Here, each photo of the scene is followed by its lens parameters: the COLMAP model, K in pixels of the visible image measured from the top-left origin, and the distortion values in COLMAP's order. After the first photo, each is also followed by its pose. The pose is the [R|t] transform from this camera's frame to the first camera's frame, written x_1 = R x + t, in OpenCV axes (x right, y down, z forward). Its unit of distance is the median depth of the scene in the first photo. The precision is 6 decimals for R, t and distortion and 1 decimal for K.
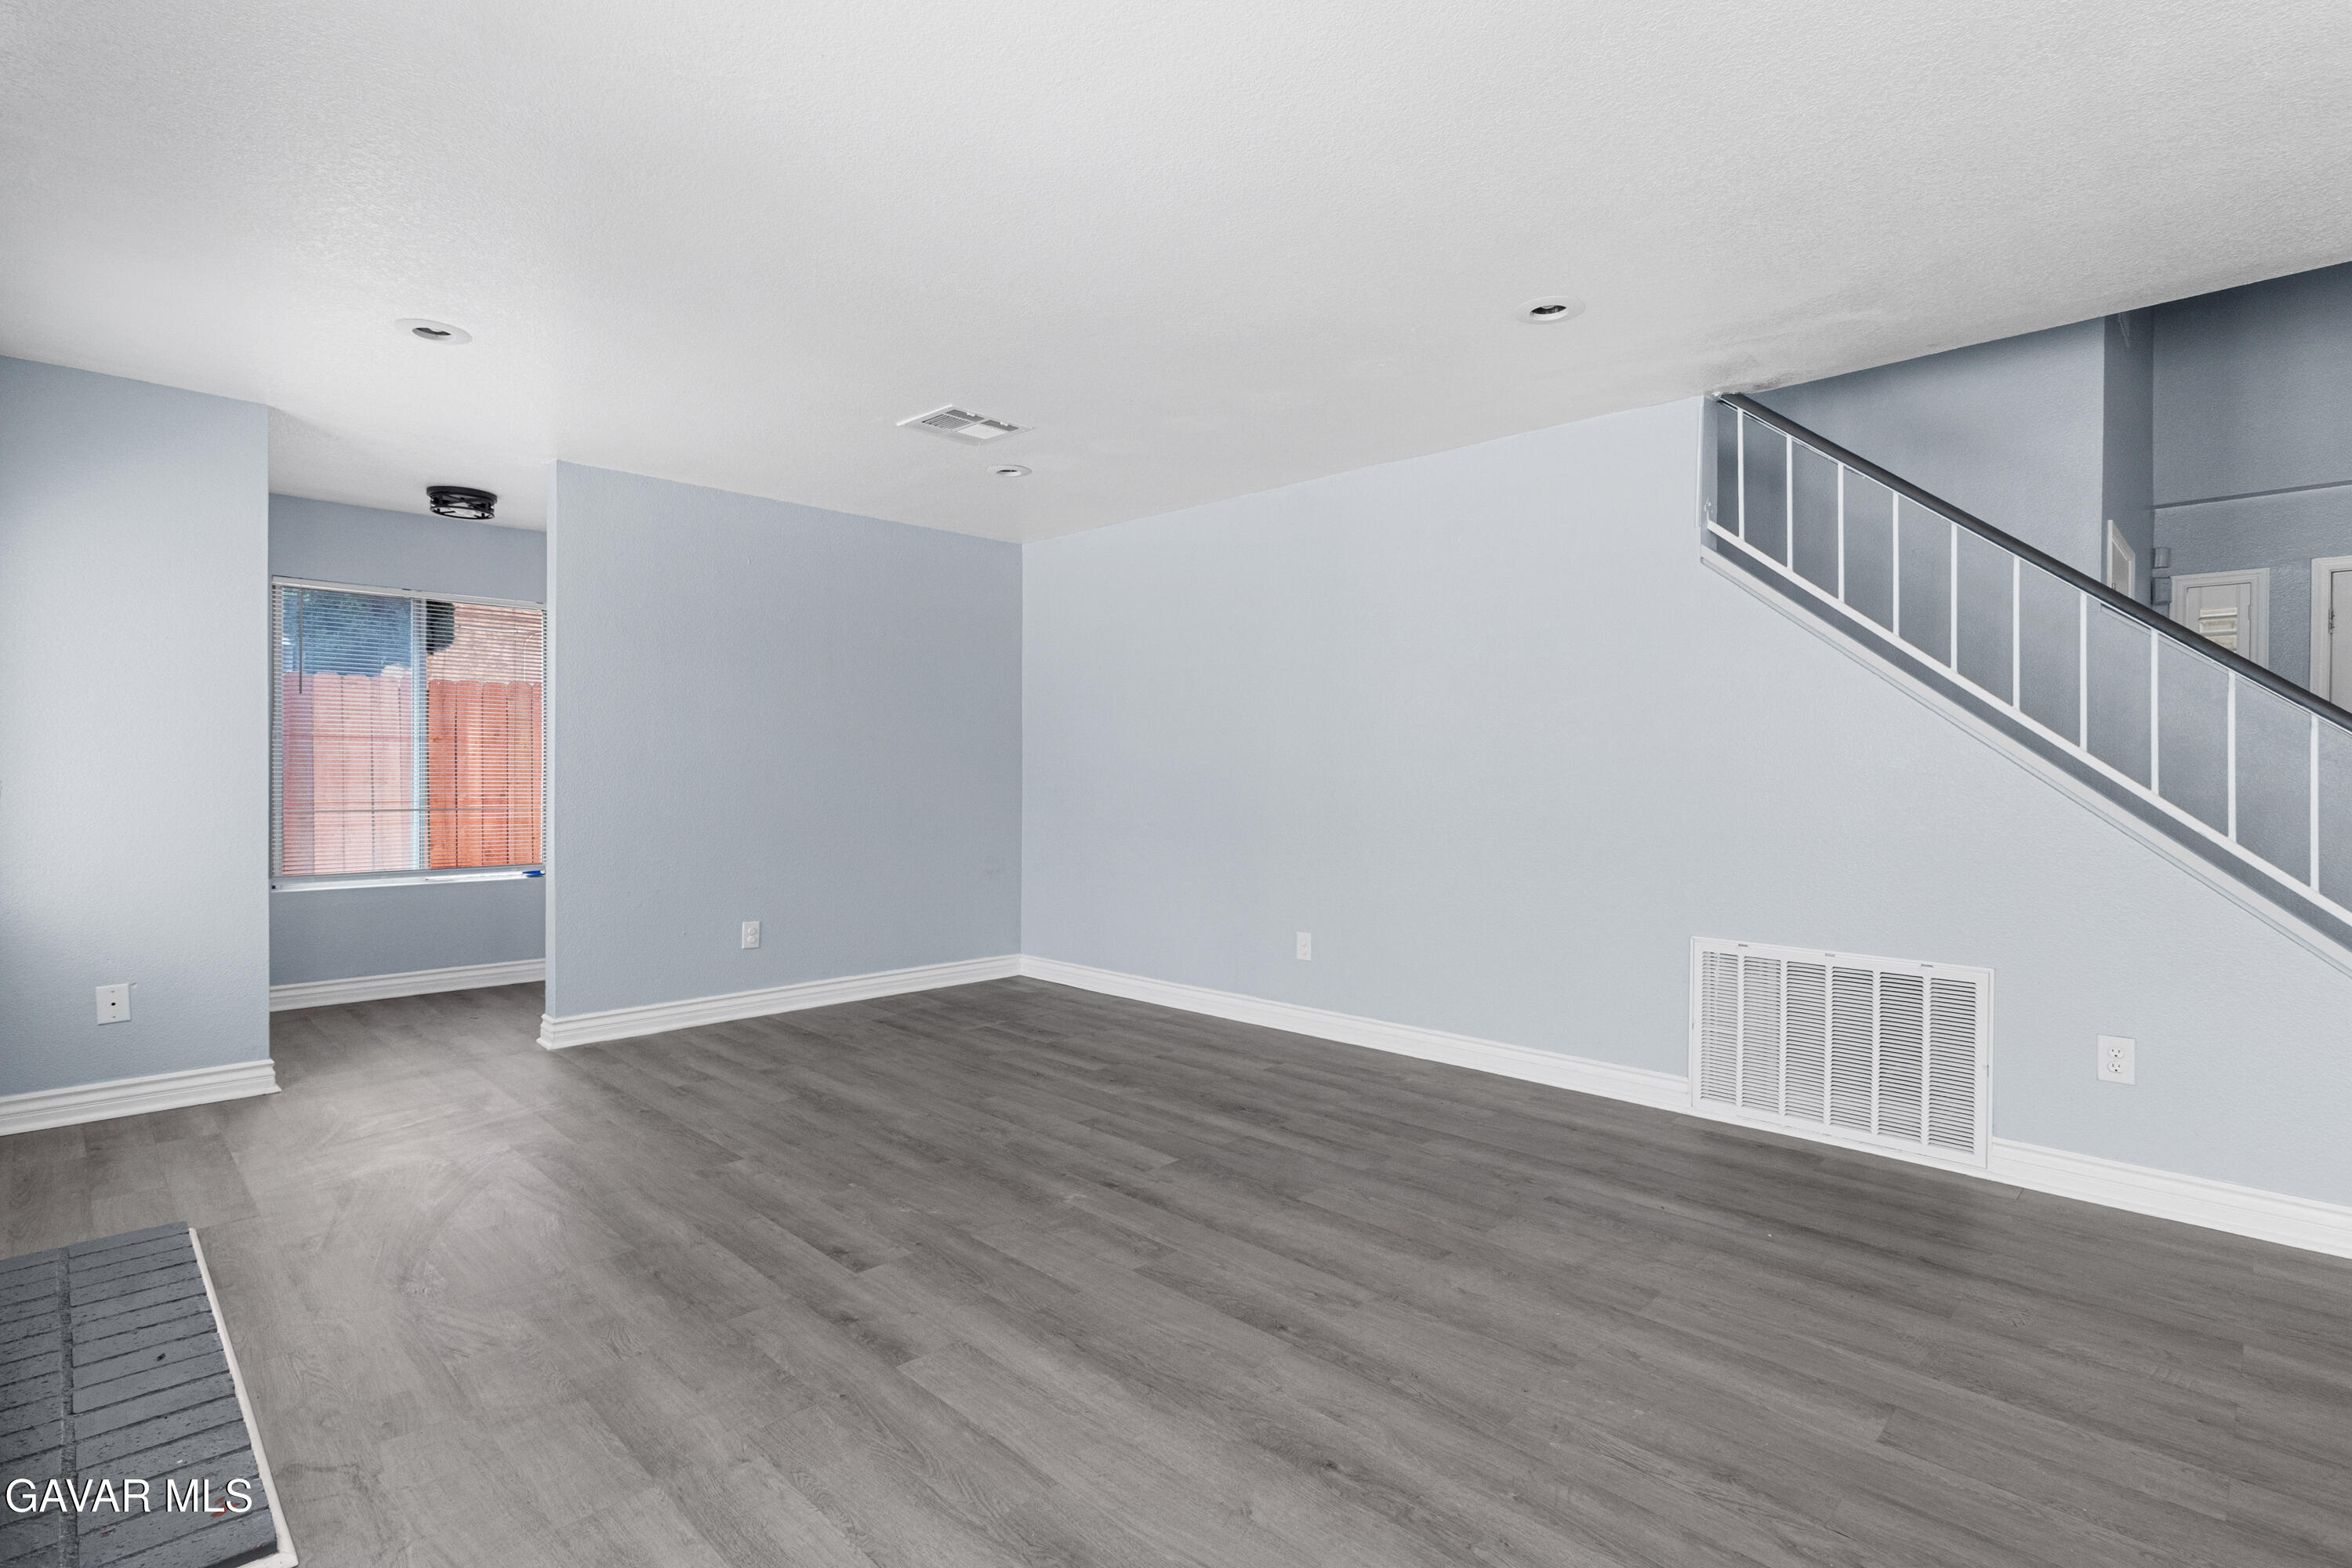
lens RADIAL K [[1106.7, 0, 1225.2], [0, 1106.7, 781.6], [0, 0, 1]] dist [-0.000004, 0.000423]
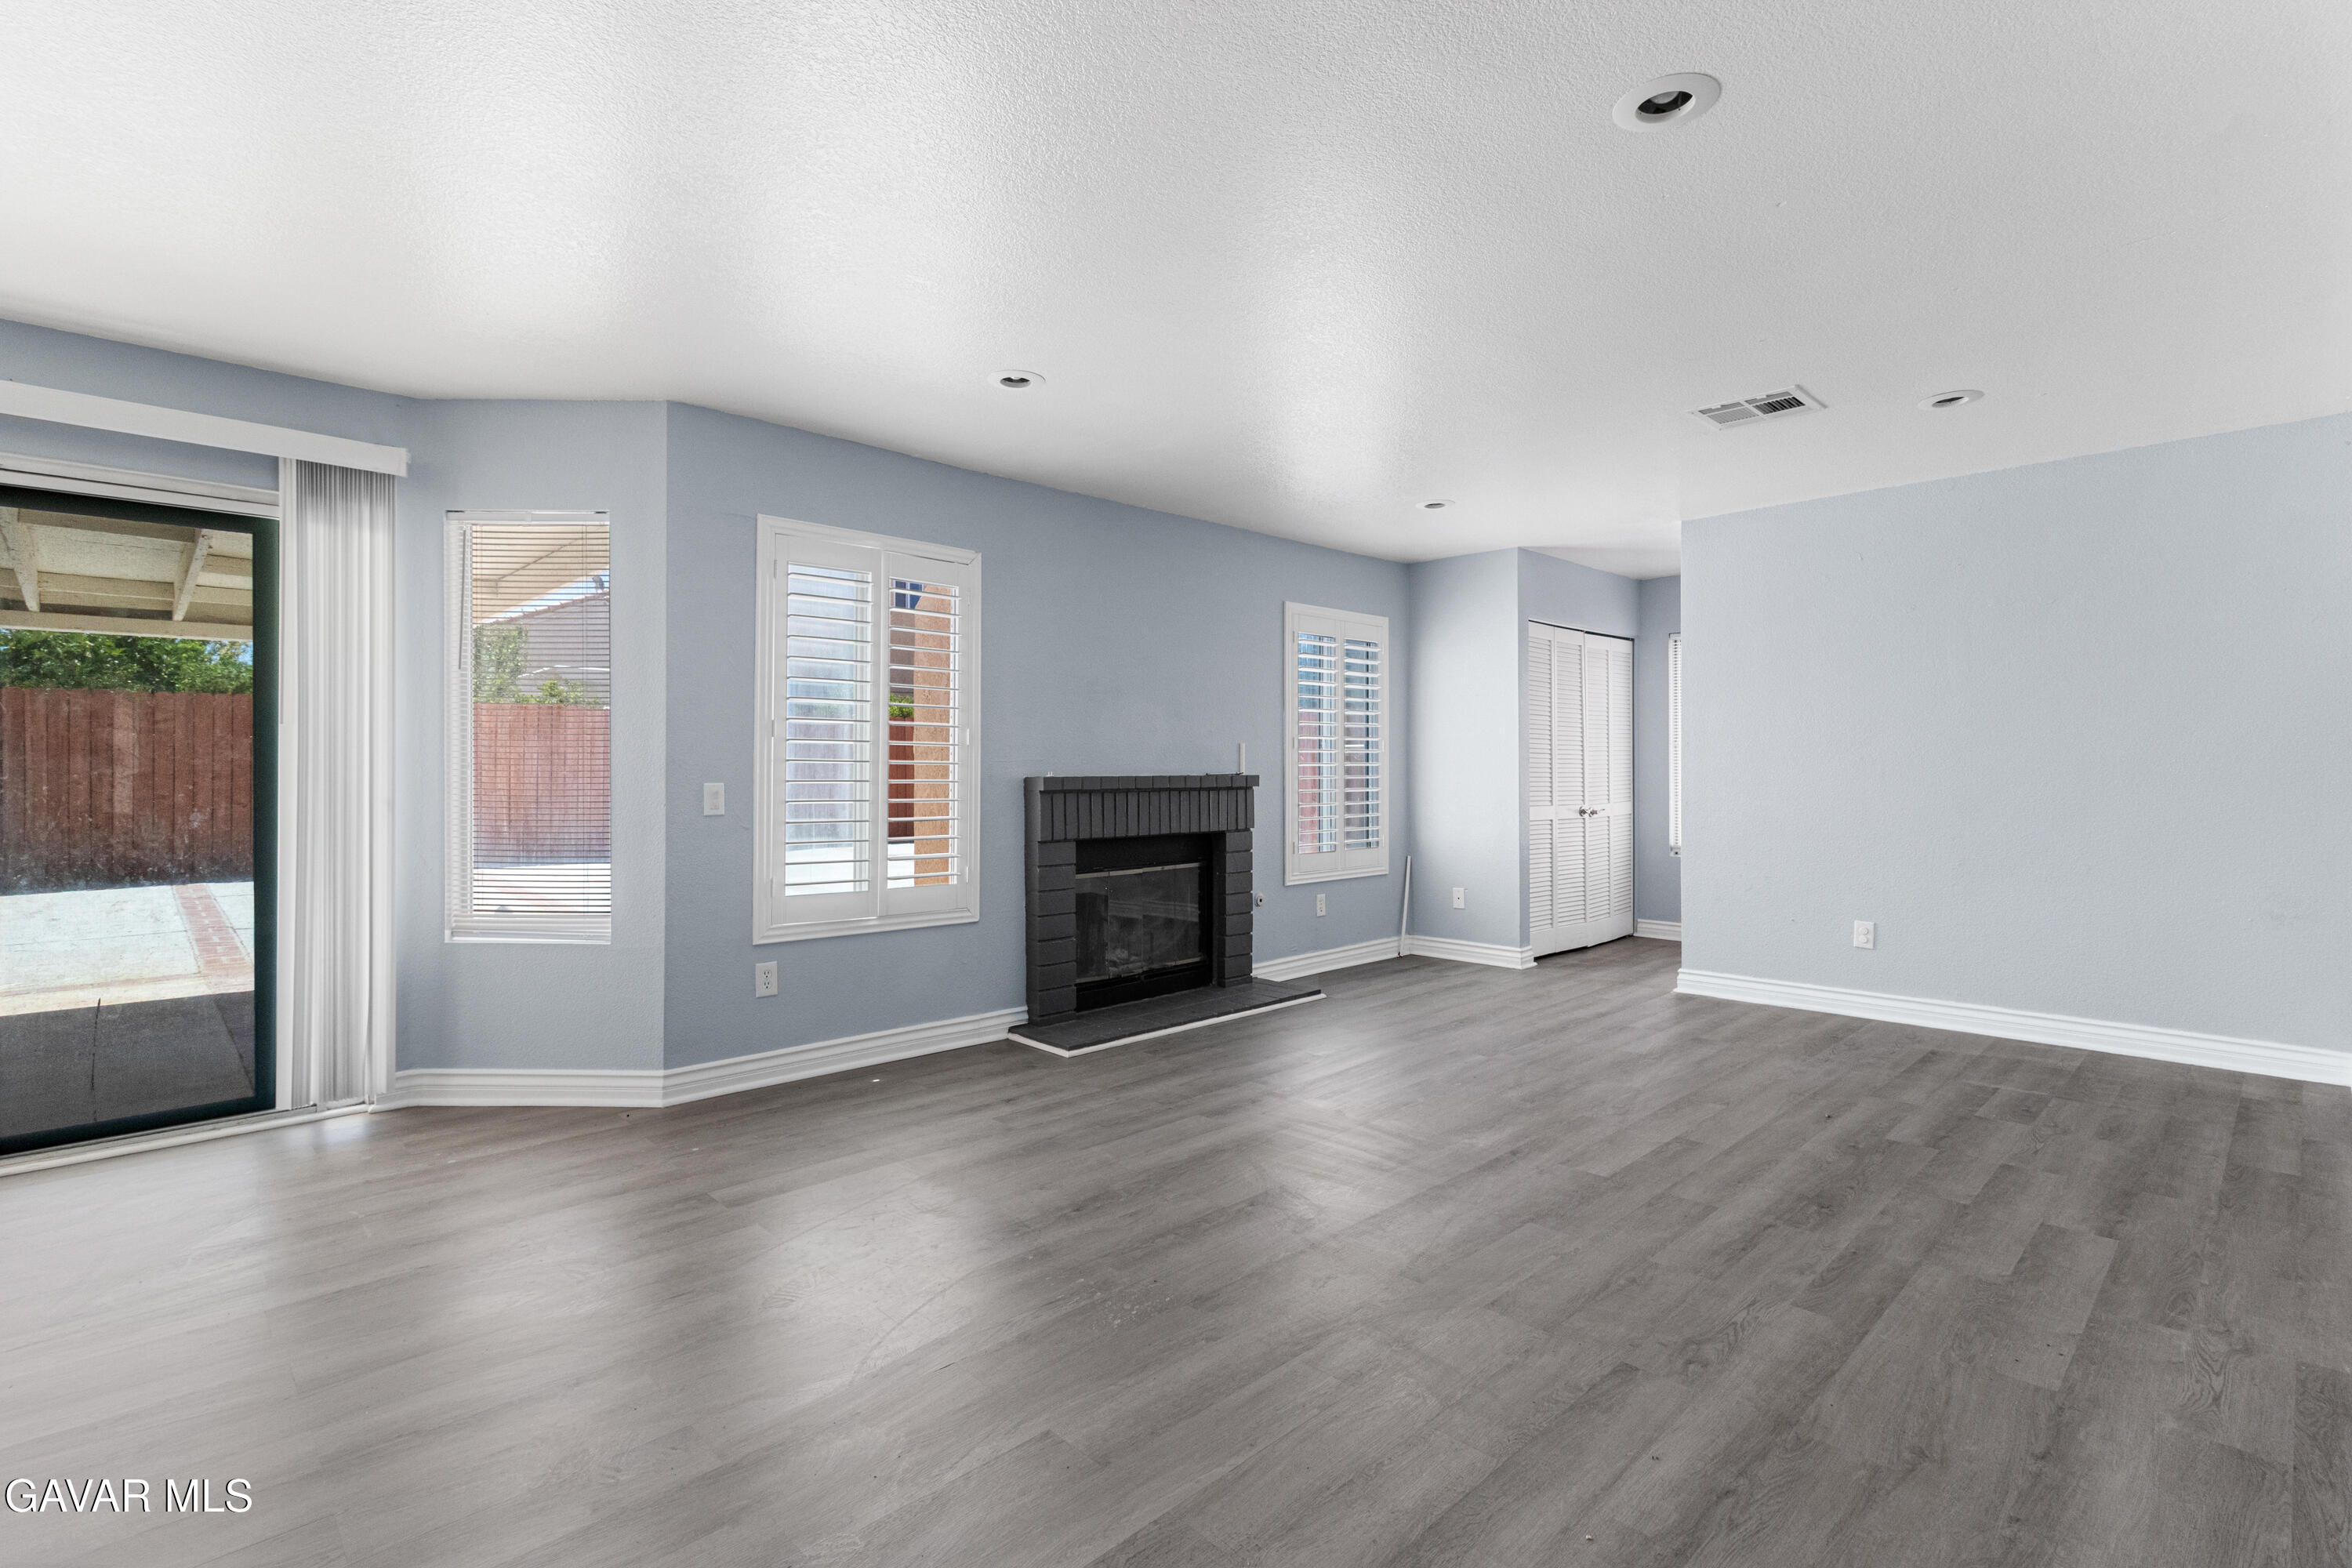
lens RADIAL K [[1106.7, 0, 1169.4], [0, 1106.7, 785.7], [0, 0, 1]] dist [-0.000004, 0.000423]
pose [[-0.049412, 0.009334, -0.998735, 0.838127], [-0.009223, 0.999909, 0.009801, 0.001826], [0.998736, 0.009695, -0.049322, 0.612623]]
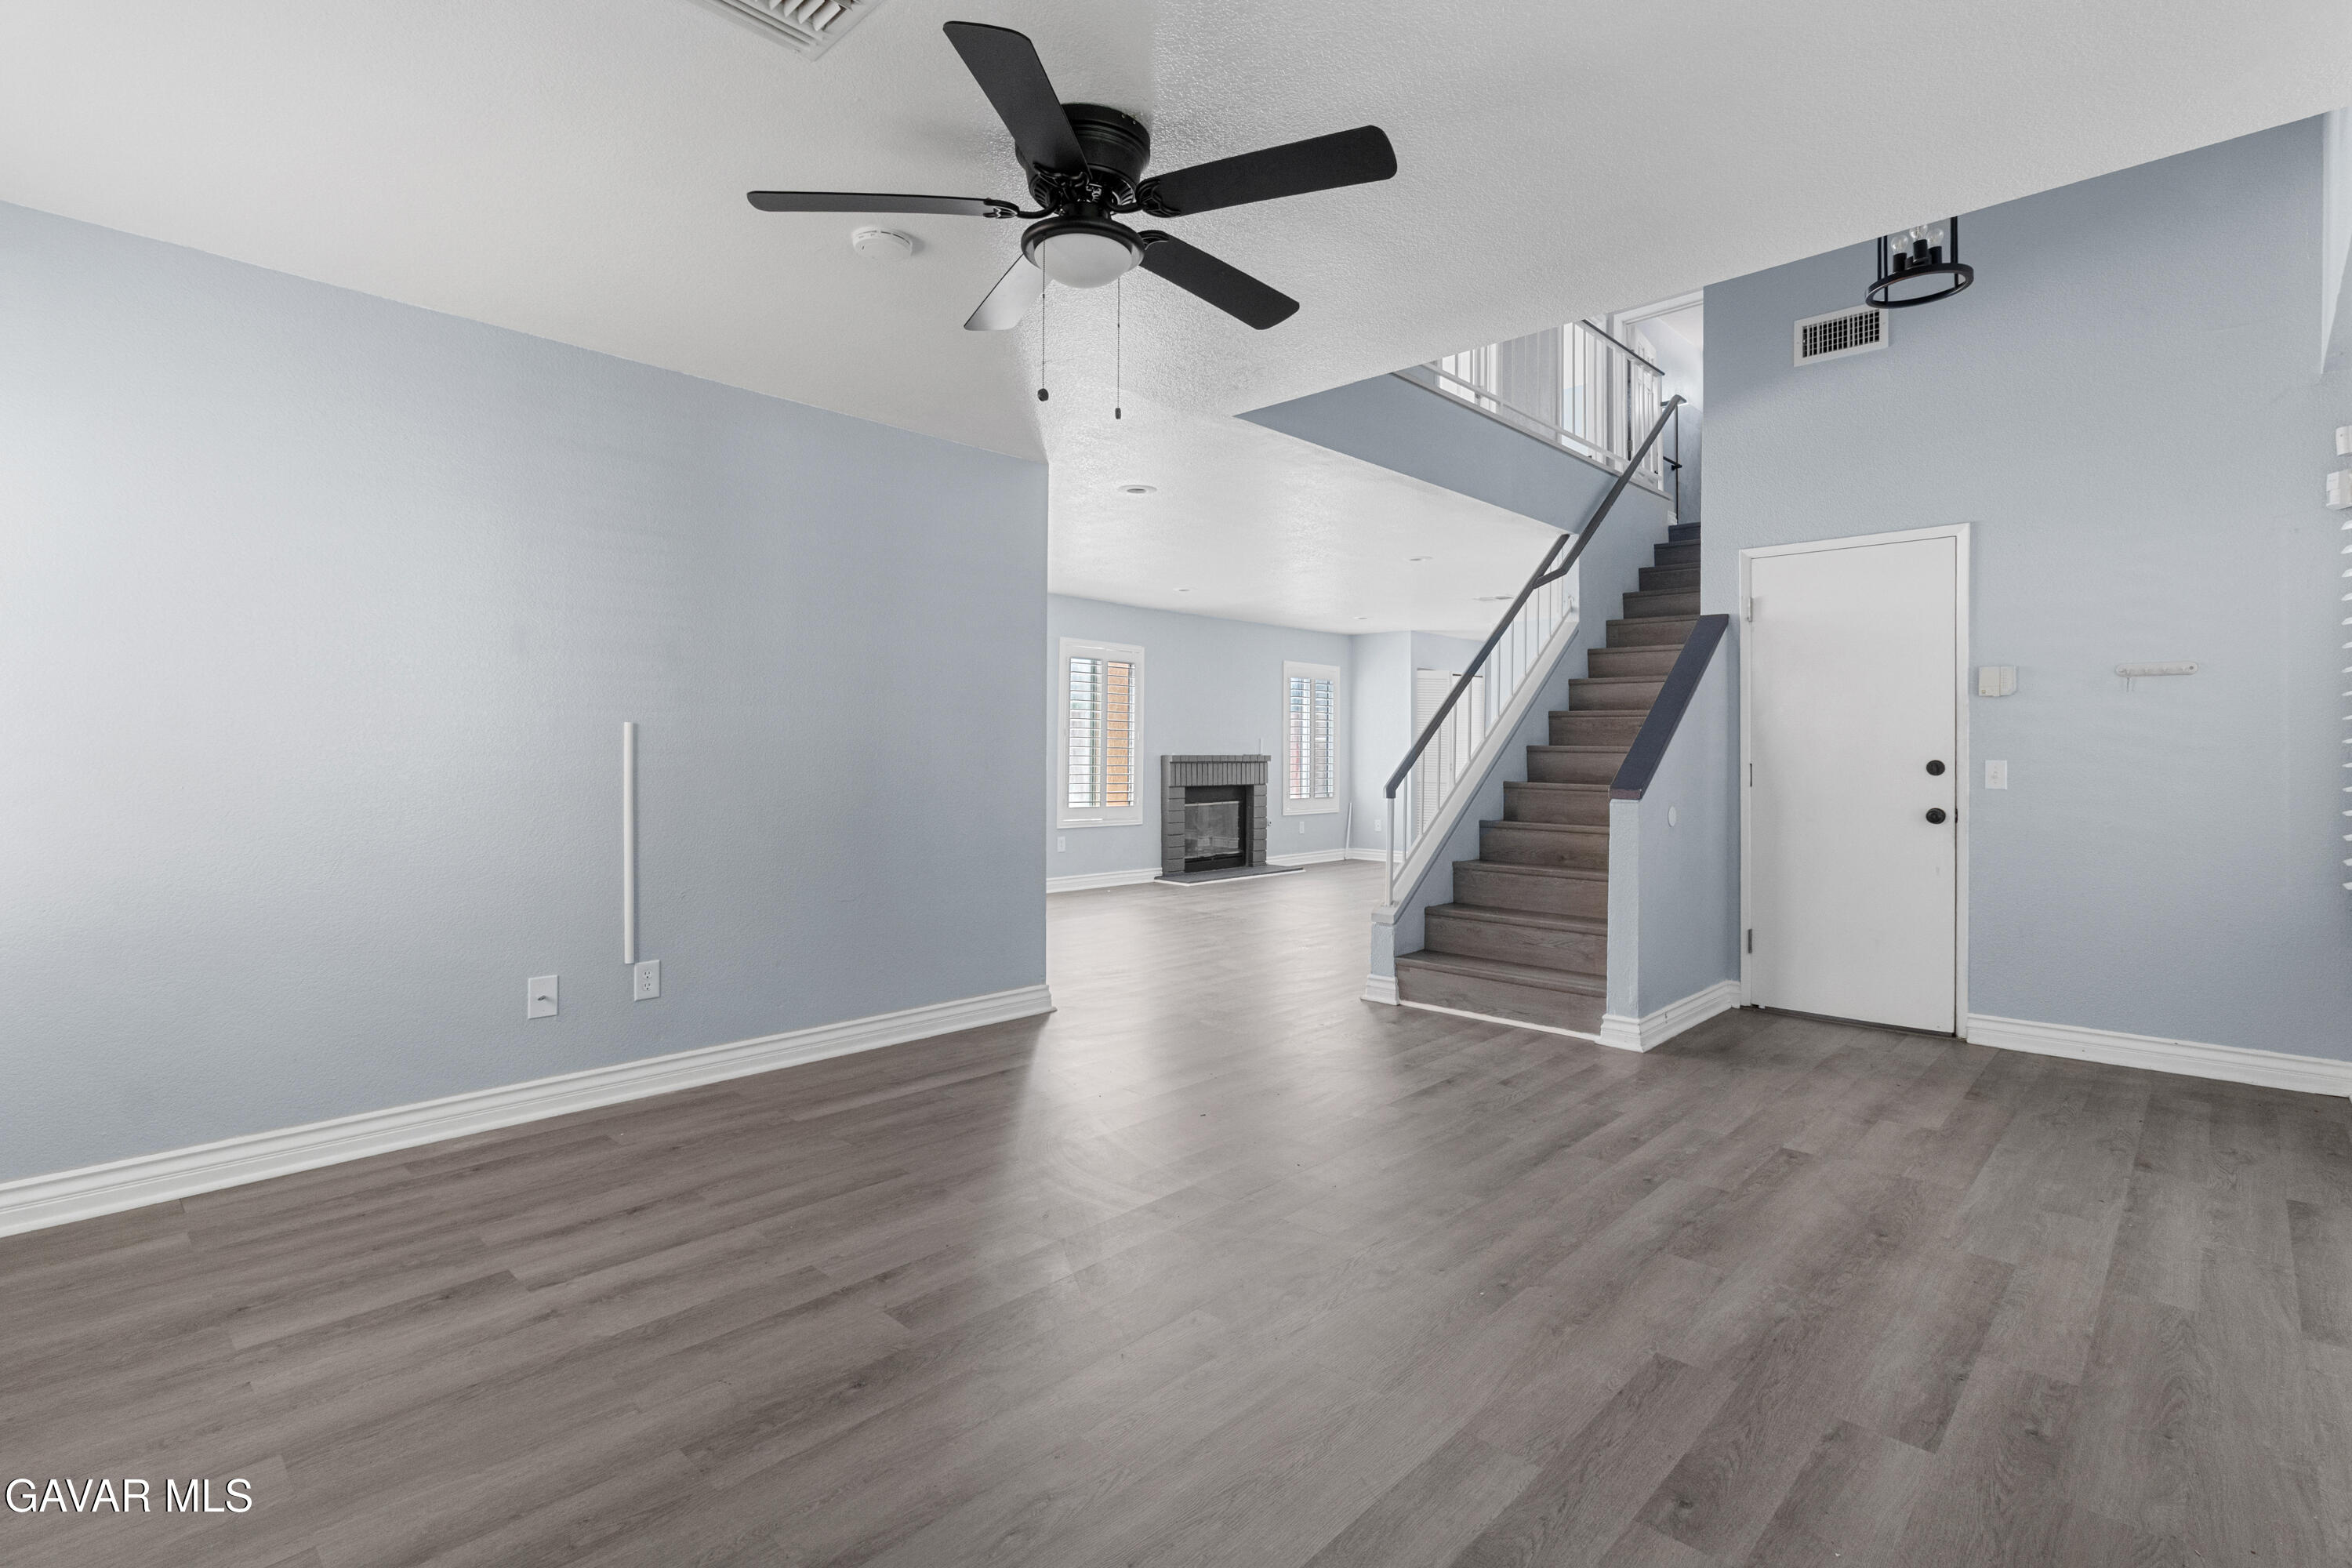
lens RADIAL K [[1106.7, 0, 1181.6], [0, 1106.7, 768.0], [0, 0, 1]] dist [-0.000004, 0.000423]
pose [[-0.001157, 0.004249, -0.999990, 2.250844], [-0.012737, 0.999910, 0.004263, 0.025601], [0.999918, 0.012742, -0.001103, 0.424154]]
